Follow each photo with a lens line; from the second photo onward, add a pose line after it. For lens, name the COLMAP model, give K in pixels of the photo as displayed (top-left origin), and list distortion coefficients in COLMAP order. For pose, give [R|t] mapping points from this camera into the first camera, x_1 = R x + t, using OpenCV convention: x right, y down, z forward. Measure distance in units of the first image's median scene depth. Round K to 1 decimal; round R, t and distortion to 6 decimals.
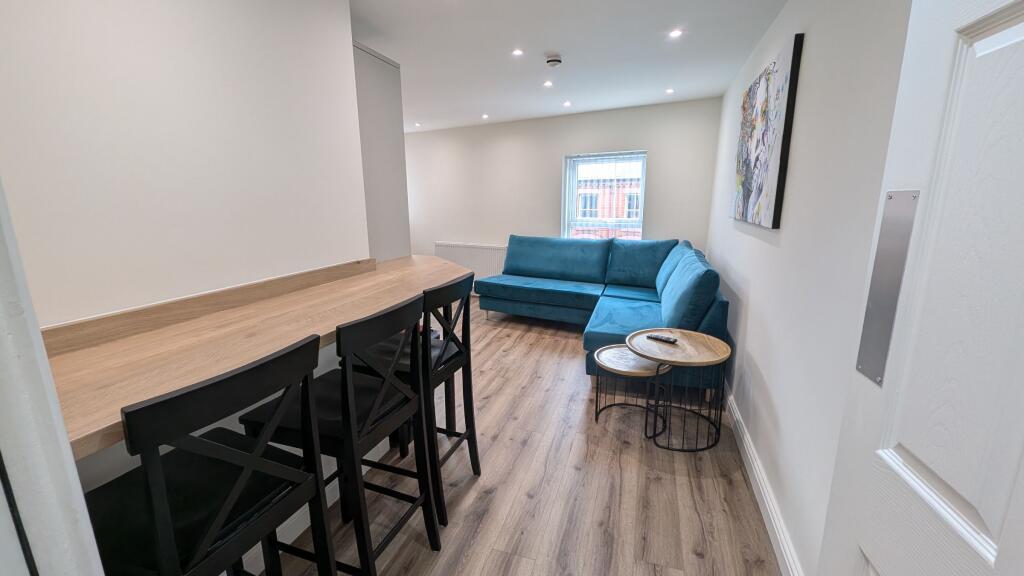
lens RADIAL K [[420.1, 0, 512.0], [0, 420.1, 288.0], [0, 0, 1]] dist [0.008350, 0.000091]
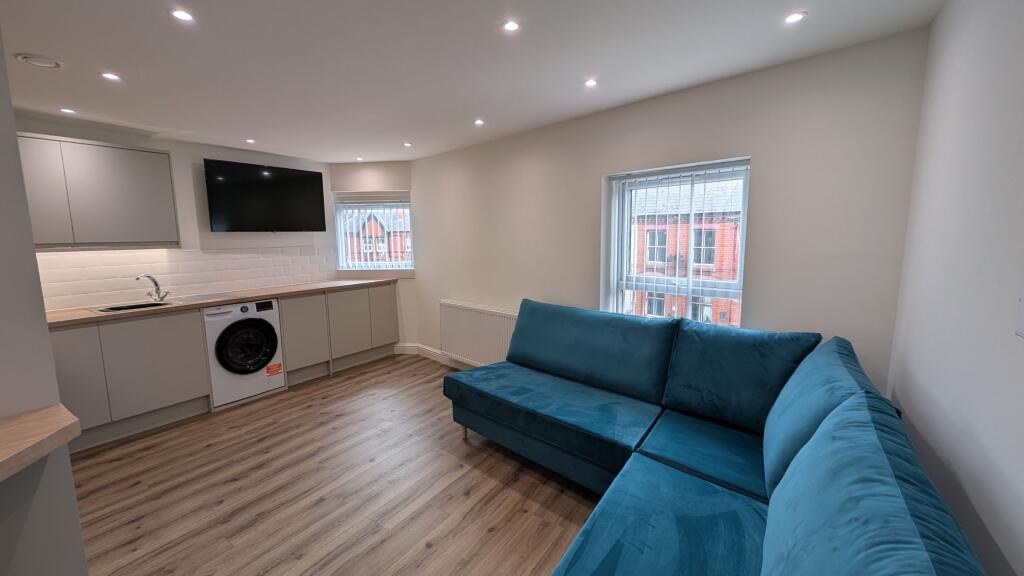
lens RADIAL K [[424.4, 0, 511.2], [0, 424.4, 284.0], [0, 0, 1]] dist [0.000359, -0.000032]
pose [[0.963628, 0.024539, -0.266118, 0.176160], [-0.048766, 0.995203, -0.084815, -0.107682], [0.262760, 0.094708, 0.960202, 0.419892]]
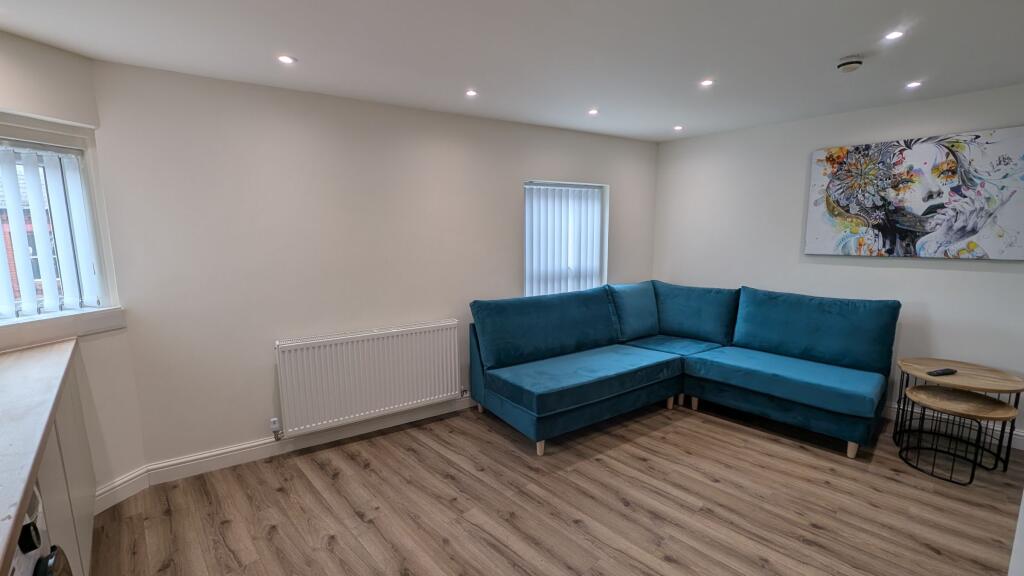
lens RADIAL K [[420.1, 0, 512.0], [0, 420.1, 288.0], [0, 0, 1]] dist [0.008350, 0.000091]
pose [[0.469453, -0.119389, 0.874849, -0.570751], [0.193870, 0.980575, 0.029784, -0.176873], [-0.861411, 0.155624, 0.483480, 0.769123]]
